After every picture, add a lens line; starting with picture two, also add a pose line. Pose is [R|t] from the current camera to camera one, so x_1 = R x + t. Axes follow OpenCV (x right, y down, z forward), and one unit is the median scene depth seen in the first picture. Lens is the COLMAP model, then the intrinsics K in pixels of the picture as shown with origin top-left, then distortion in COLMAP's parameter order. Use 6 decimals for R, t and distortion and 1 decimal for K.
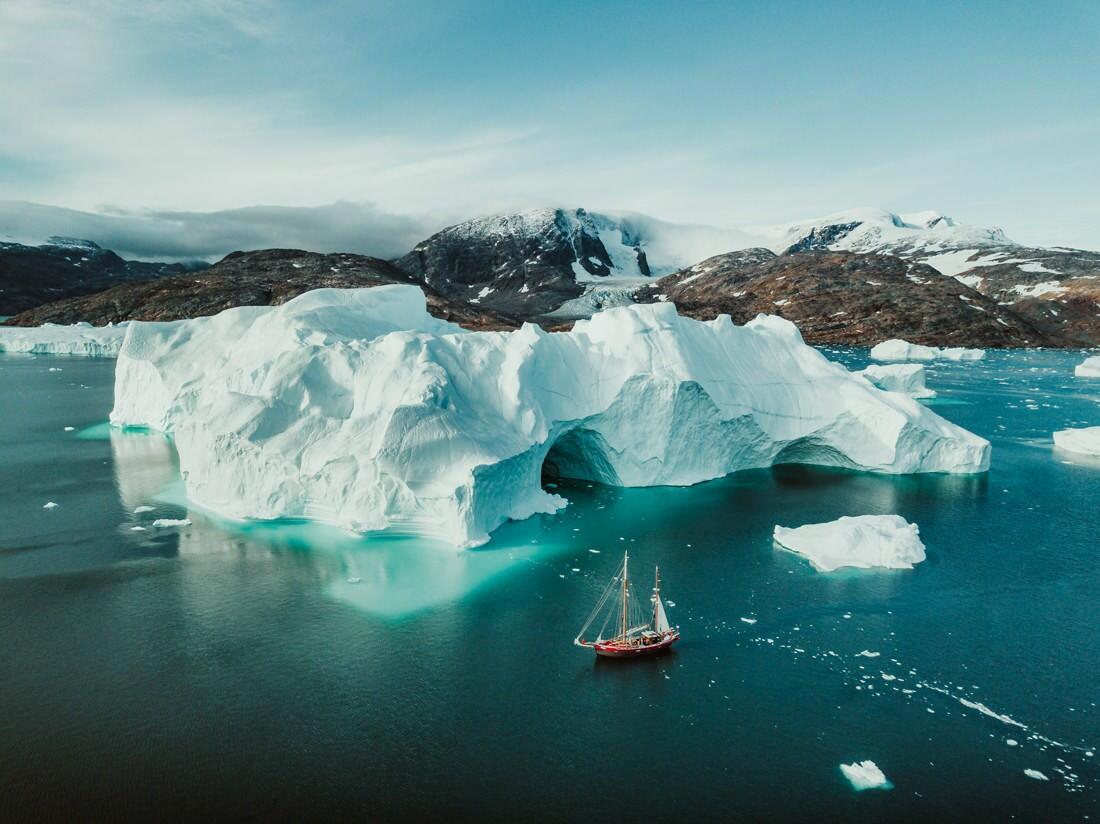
lens RADIAL K [[841.6, 0, 533.7], [0, 841.6, 427.0], [0, 0, 1]] dist [0.028151, -0.018818]
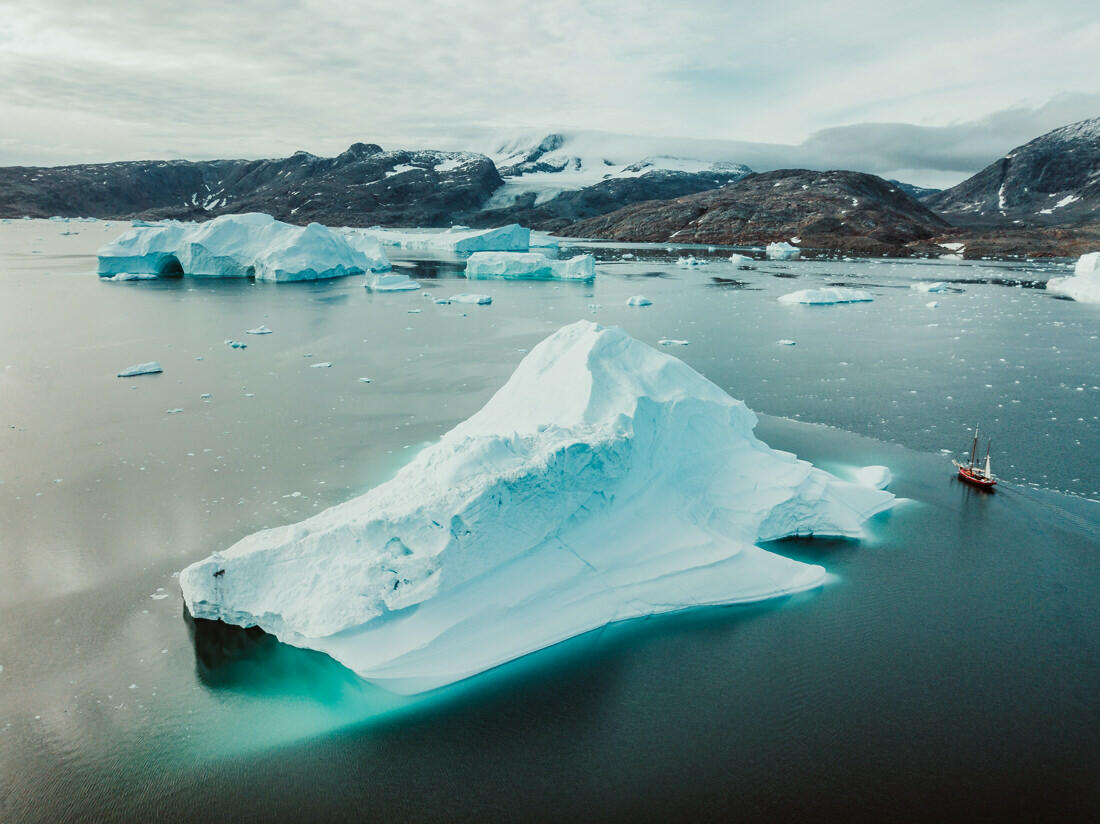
lens RADIAL K [[841.6, 0, 563.3], [0, 841.6, 404.5], [0, 0, 1]] dist [0.028151, -0.018818]
pose [[0.703542, 0.146472, -0.695395, 3.764031], [-0.095404, 0.989138, 0.111822, 0.067608], [0.704220, -0.012328, 0.709874, -0.367862]]
